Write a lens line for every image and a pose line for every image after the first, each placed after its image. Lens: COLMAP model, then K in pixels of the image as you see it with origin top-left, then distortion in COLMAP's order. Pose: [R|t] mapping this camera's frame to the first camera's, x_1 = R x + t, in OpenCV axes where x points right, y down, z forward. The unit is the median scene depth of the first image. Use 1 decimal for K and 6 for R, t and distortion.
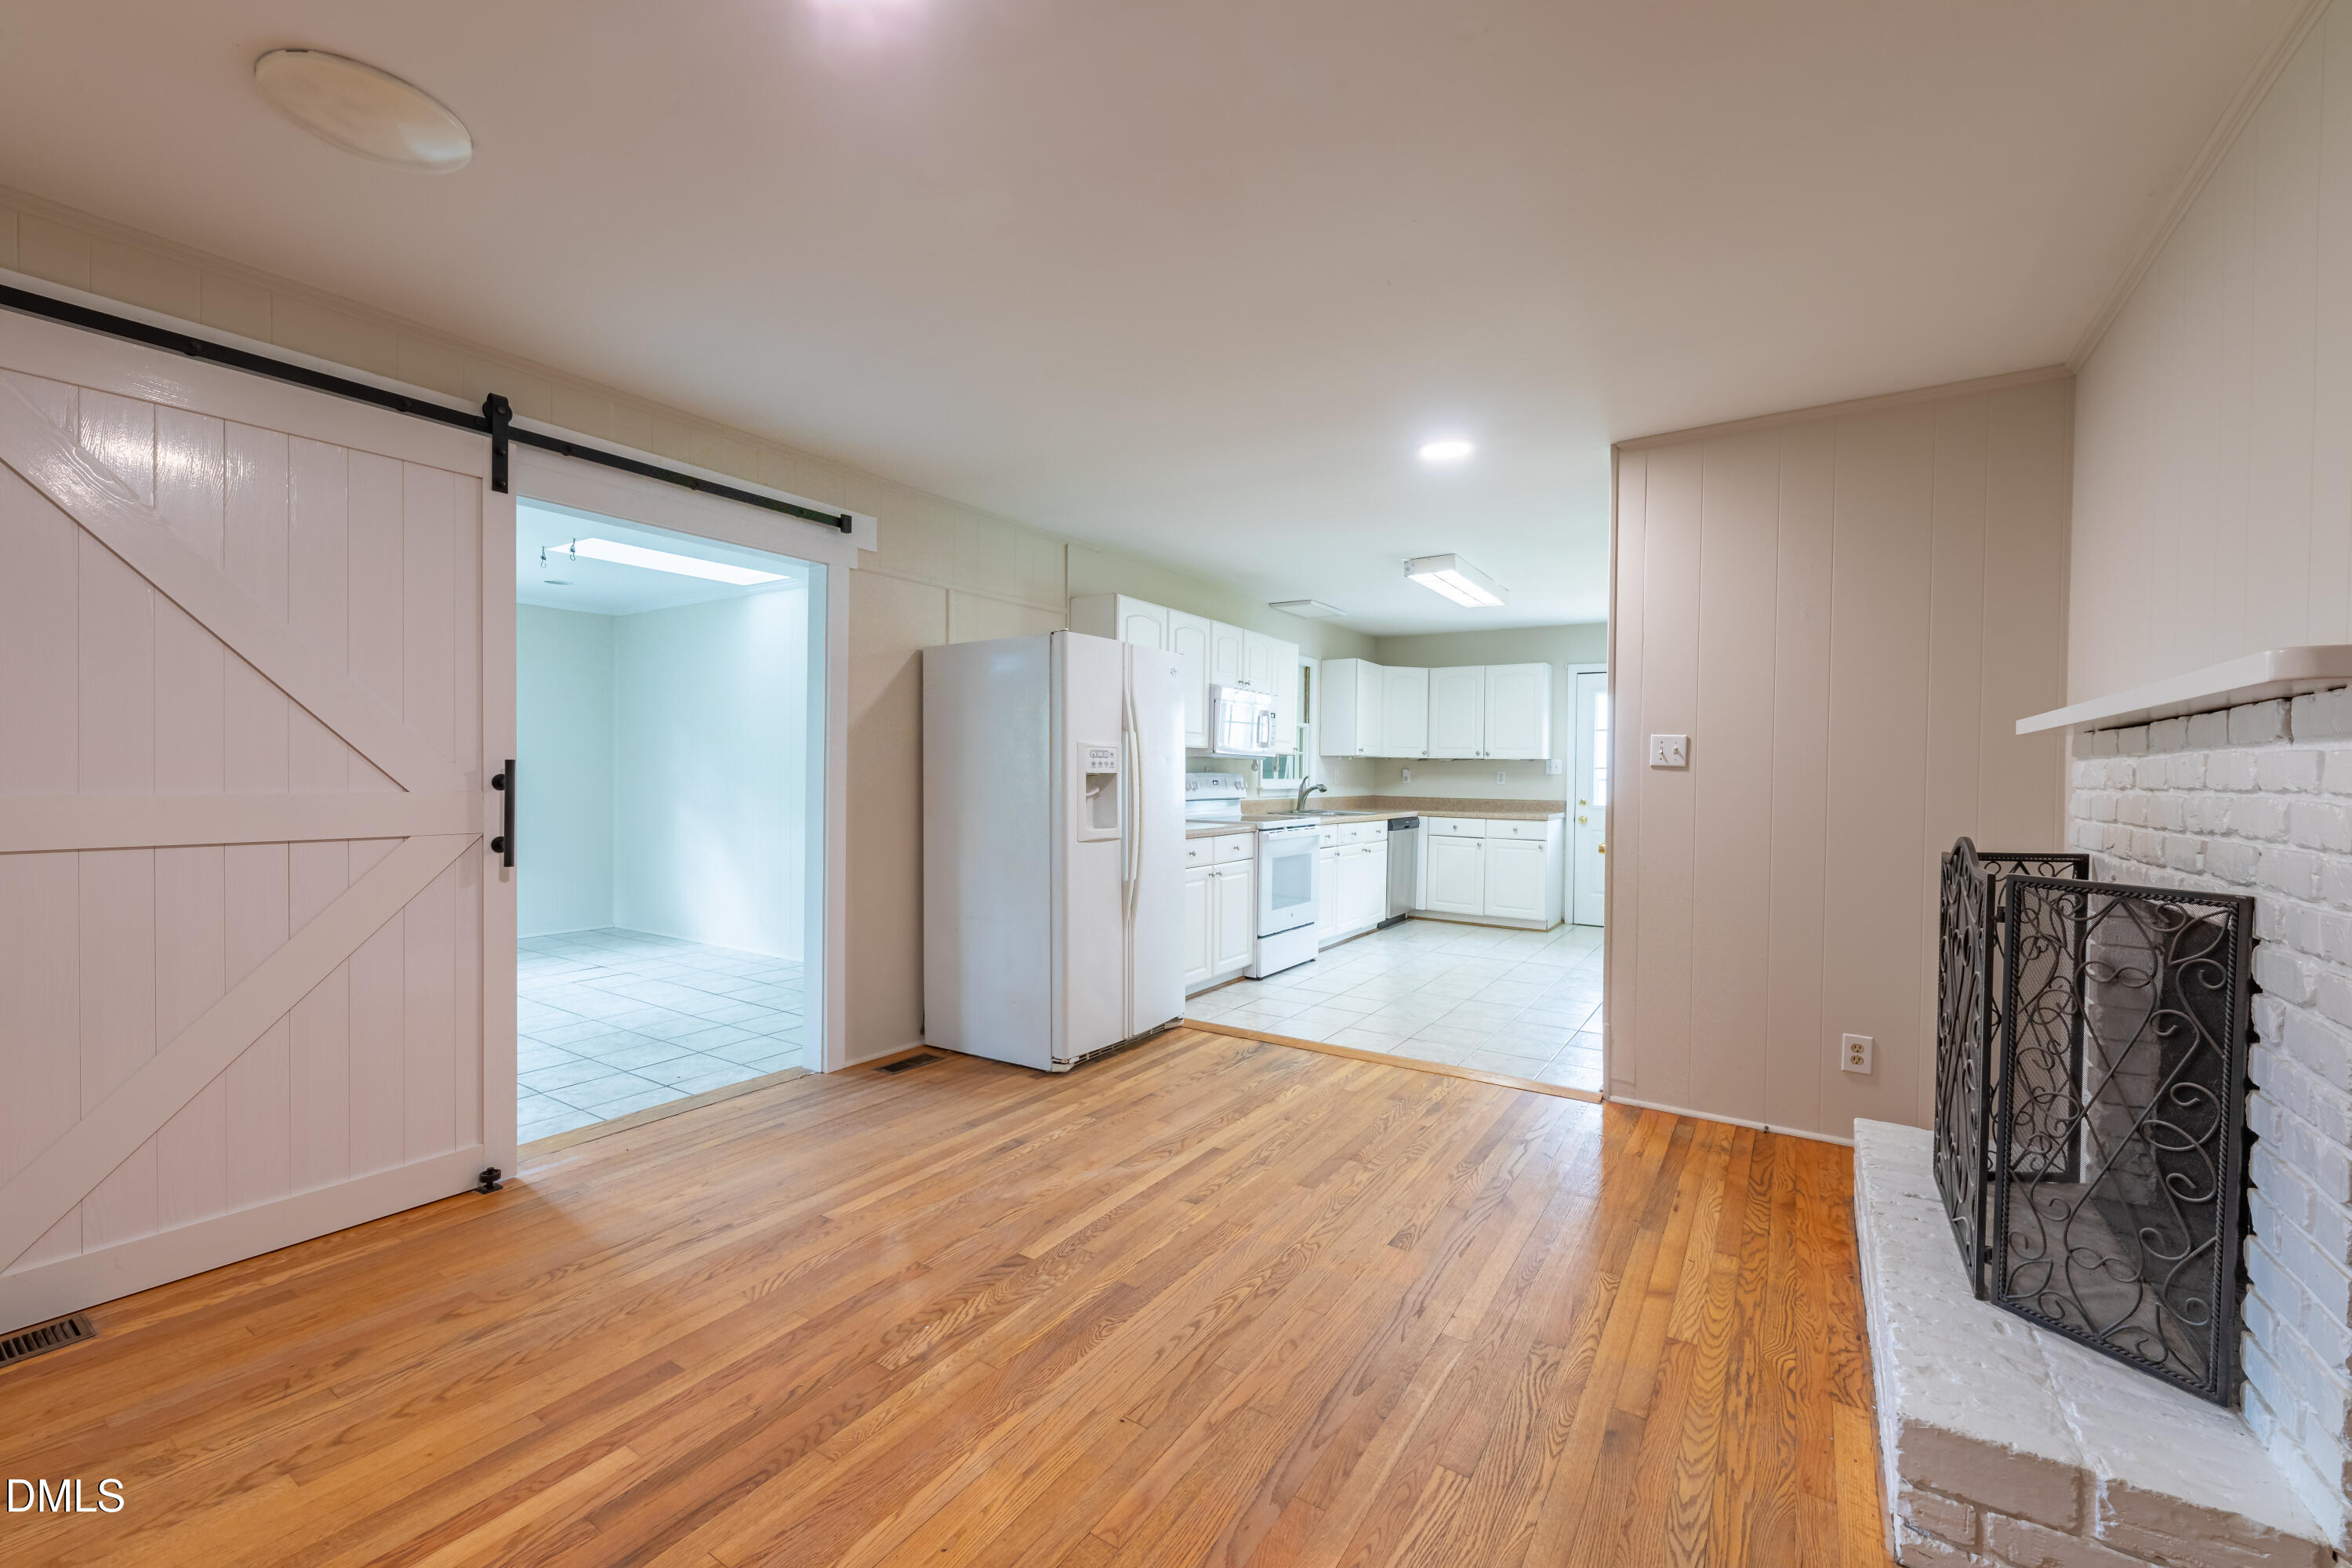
lens RADIAL K [[938.3, 0, 1170.8], [0, 938.3, 783.0], [0, 0, 1]] dist [0.004060, -0.003044]
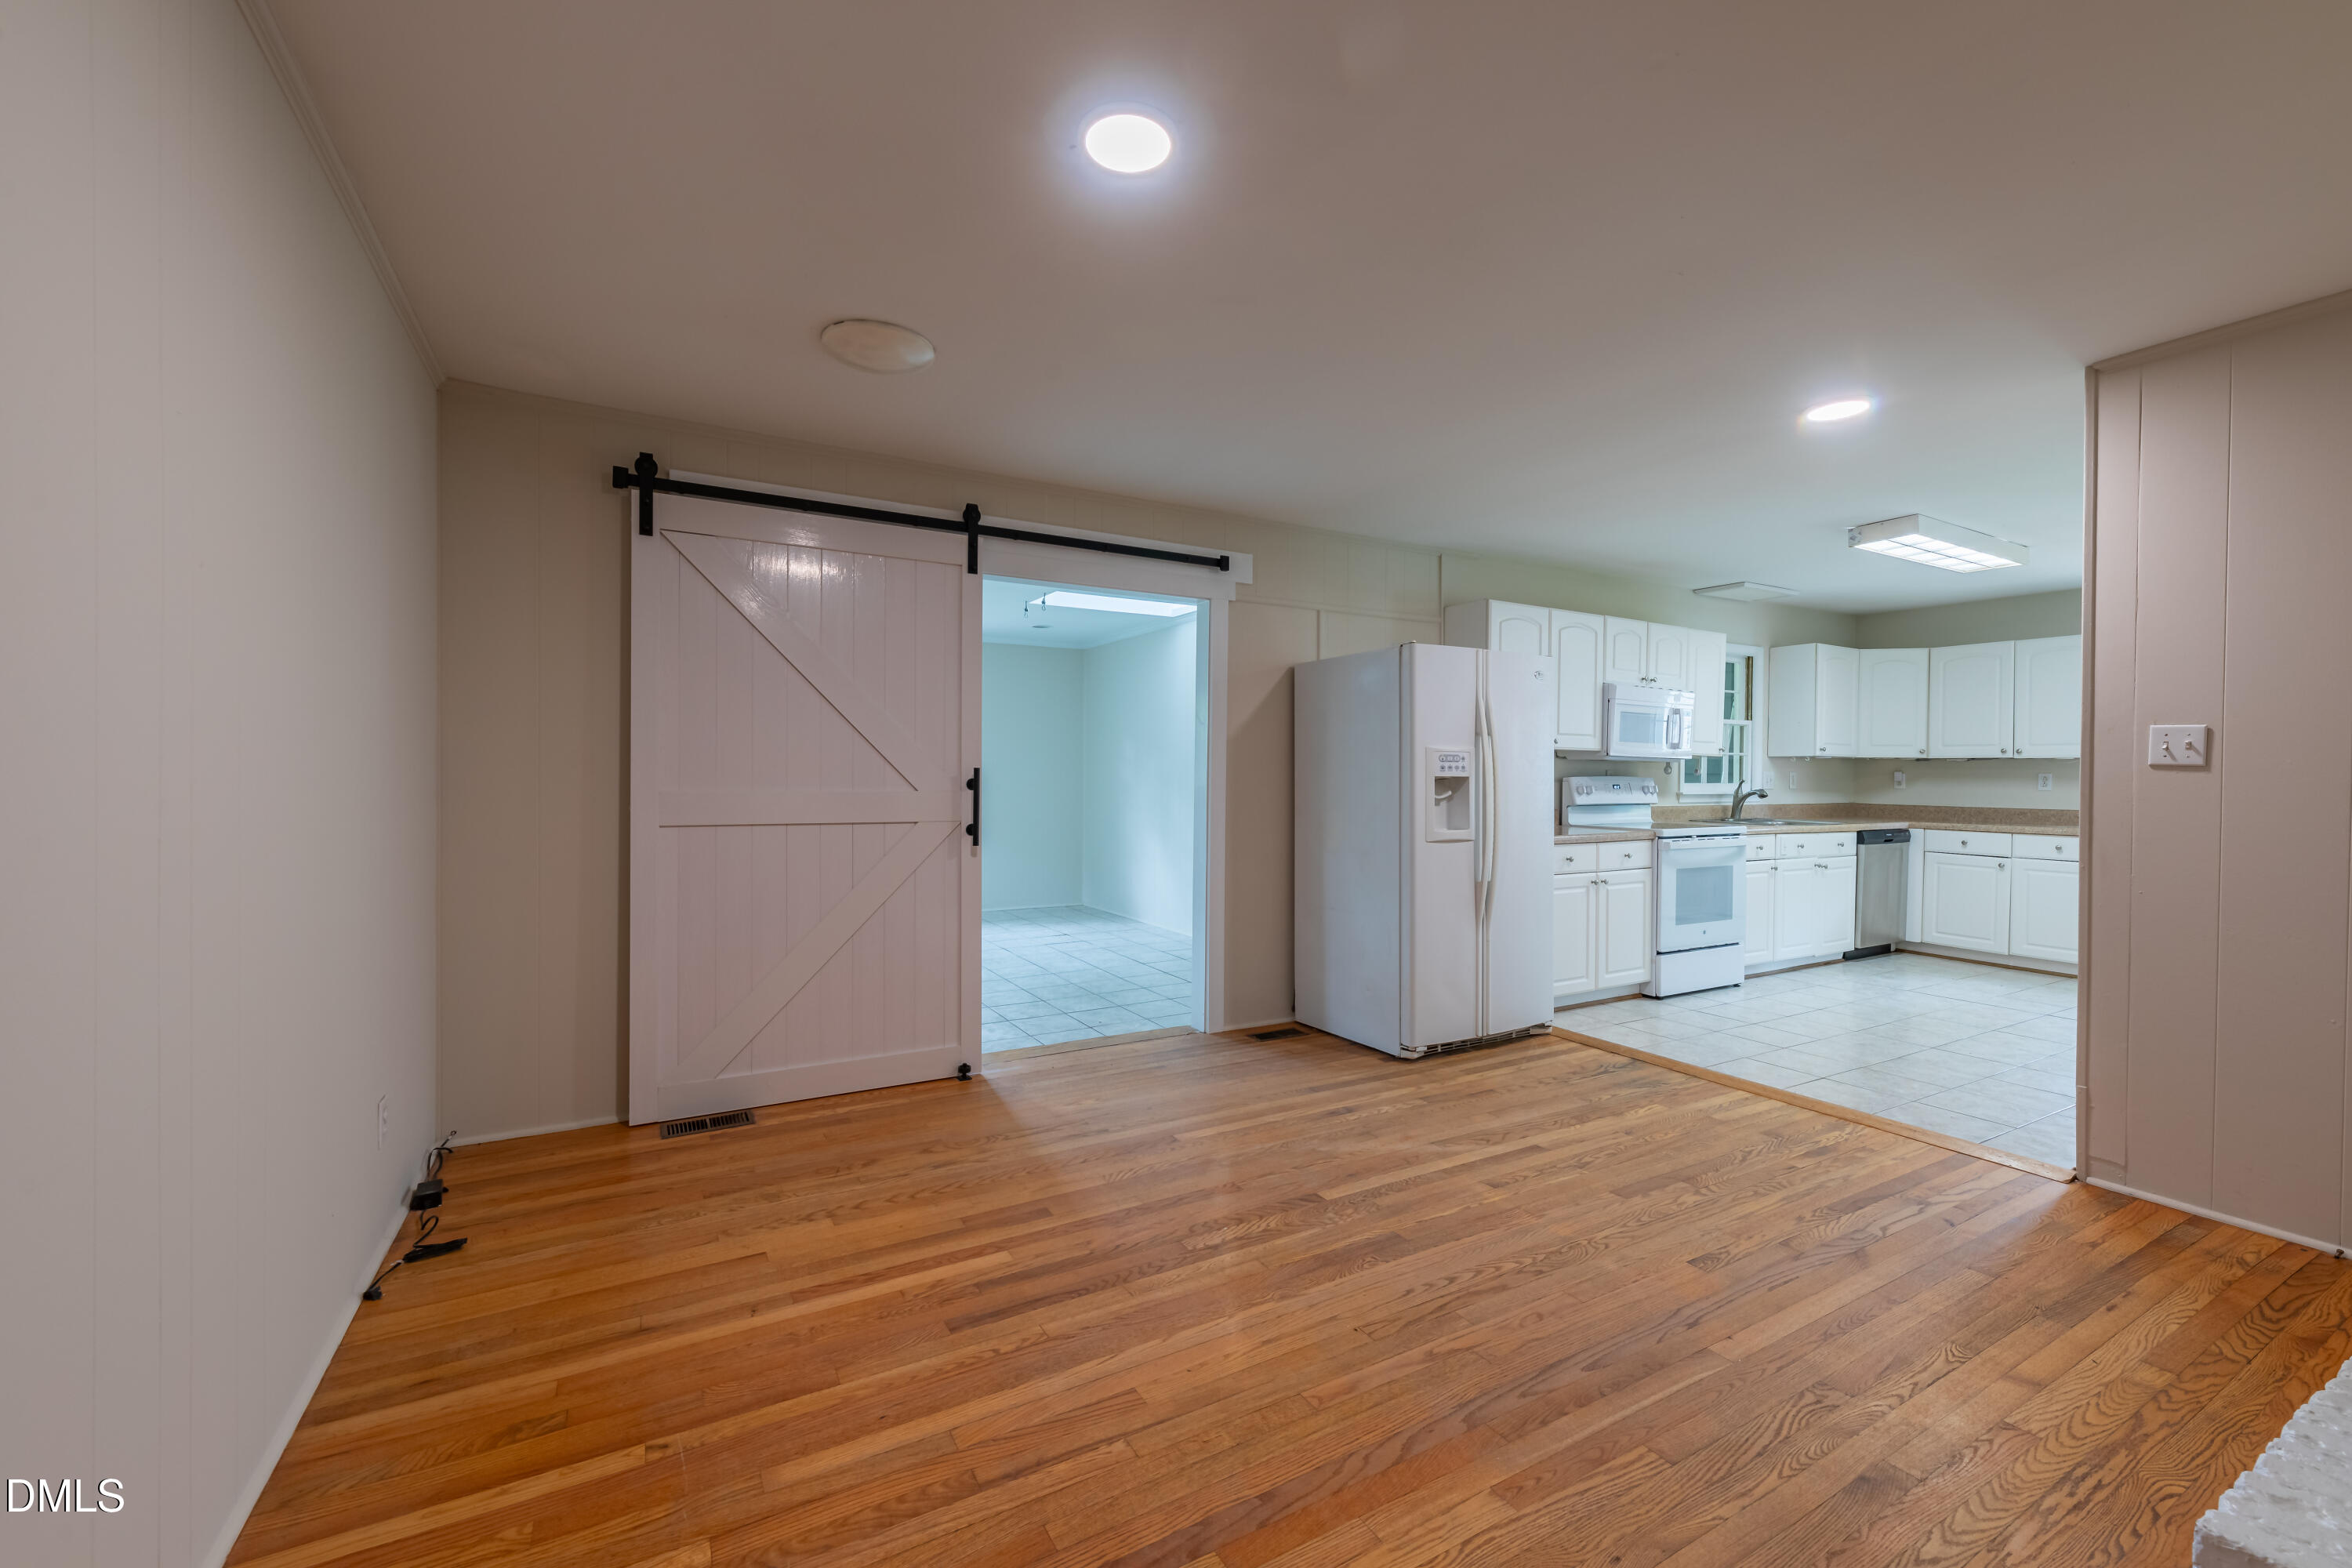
lens RADIAL K [[938.3, 0, 1170.8], [0, 938.3, 783.0], [0, 0, 1]] dist [0.004060, -0.003044]
pose [[0.890623, -0.000019, -0.454743, 0.139412], [-0.002487, 0.999985, -0.004911, 0.002643], [0.454736, 0.005505, 0.890609, -0.075613]]
